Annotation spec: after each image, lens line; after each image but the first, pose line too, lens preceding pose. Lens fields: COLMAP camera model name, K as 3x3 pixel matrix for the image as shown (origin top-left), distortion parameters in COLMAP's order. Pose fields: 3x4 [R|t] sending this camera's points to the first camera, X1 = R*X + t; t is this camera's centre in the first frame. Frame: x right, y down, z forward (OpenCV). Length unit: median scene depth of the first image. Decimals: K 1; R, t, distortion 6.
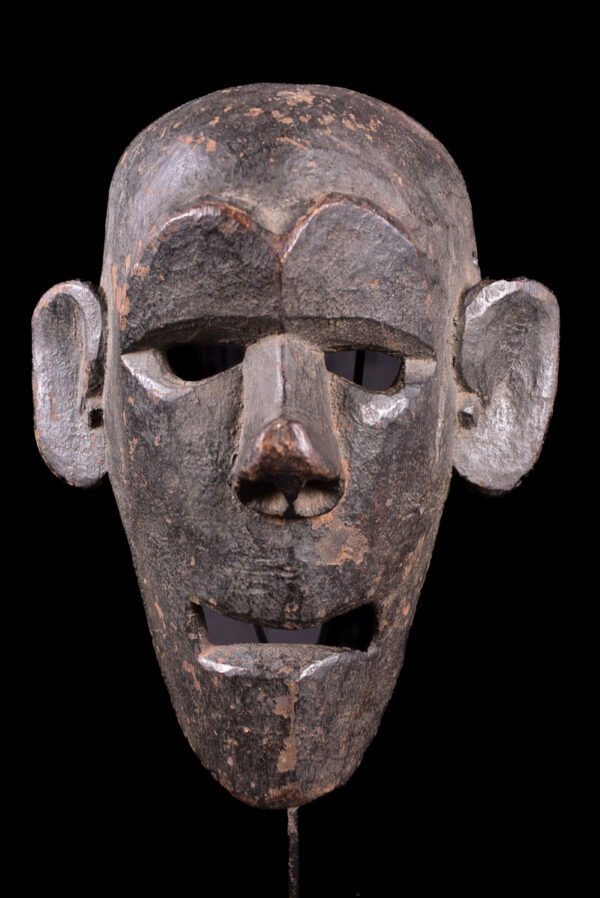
lens RADIAL K [[711.1, 0, 296.6], [0, 711.1, 451.7], [0, 0, 1]] dist [-0.094797, 0.009855]
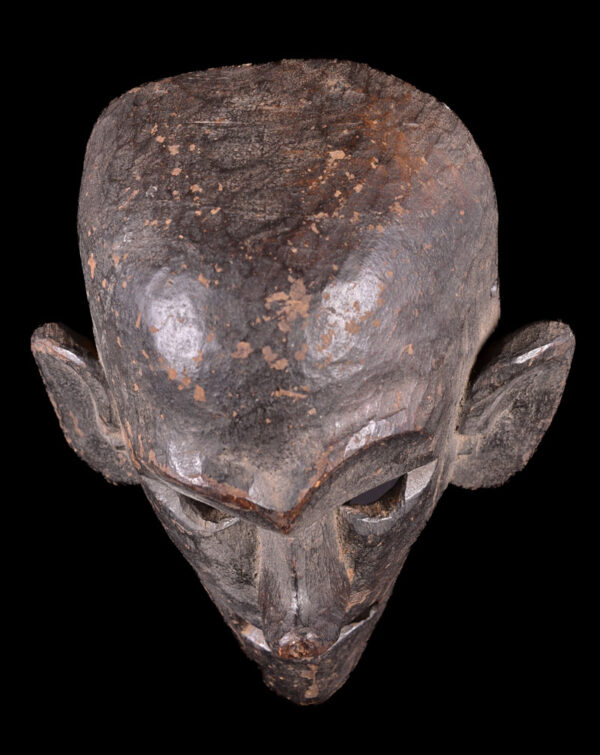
lens RADIAL K [[722.4, 0, 291.2], [0, 722.4, 315.6], [0, 0, 1]] dist [-0.100474, 0.000000]
pose [[0.998182, -0.042720, -0.042507, 0.038357], [0.059489, 0.811256, 0.581656, -1.000711], [0.009635, -0.583128, 0.812323, 0.284814]]
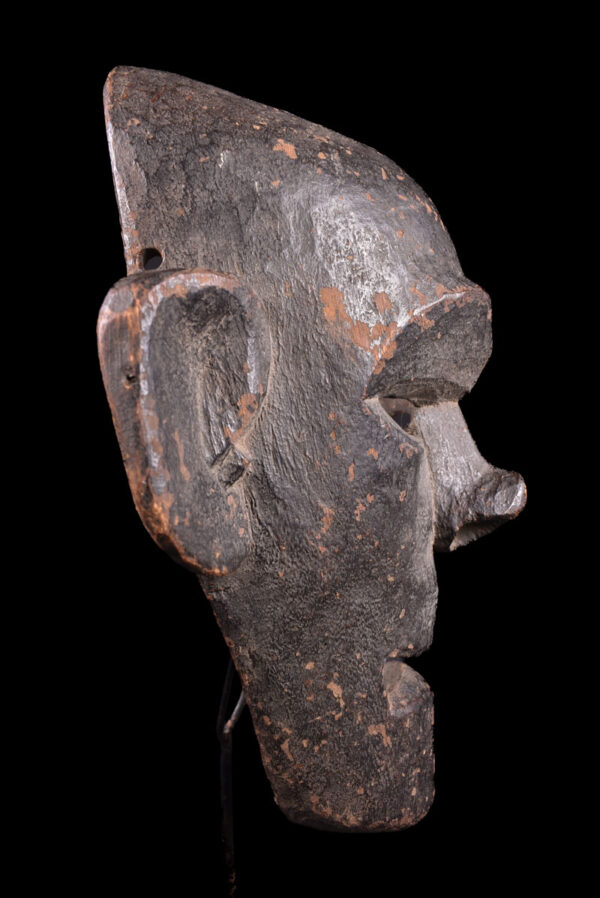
lens RADIAL K [[711.1, 0, 298.6], [0, 711.1, 453.8], [0, 0, 1]] dist [-0.094797, 0.009855]
pose [[0.193485, 0.000666, 0.981103, -1.190724], [0.033411, 0.999415, -0.007267, -0.071773], [-0.980534, 0.034185, 0.193350, 0.967339]]
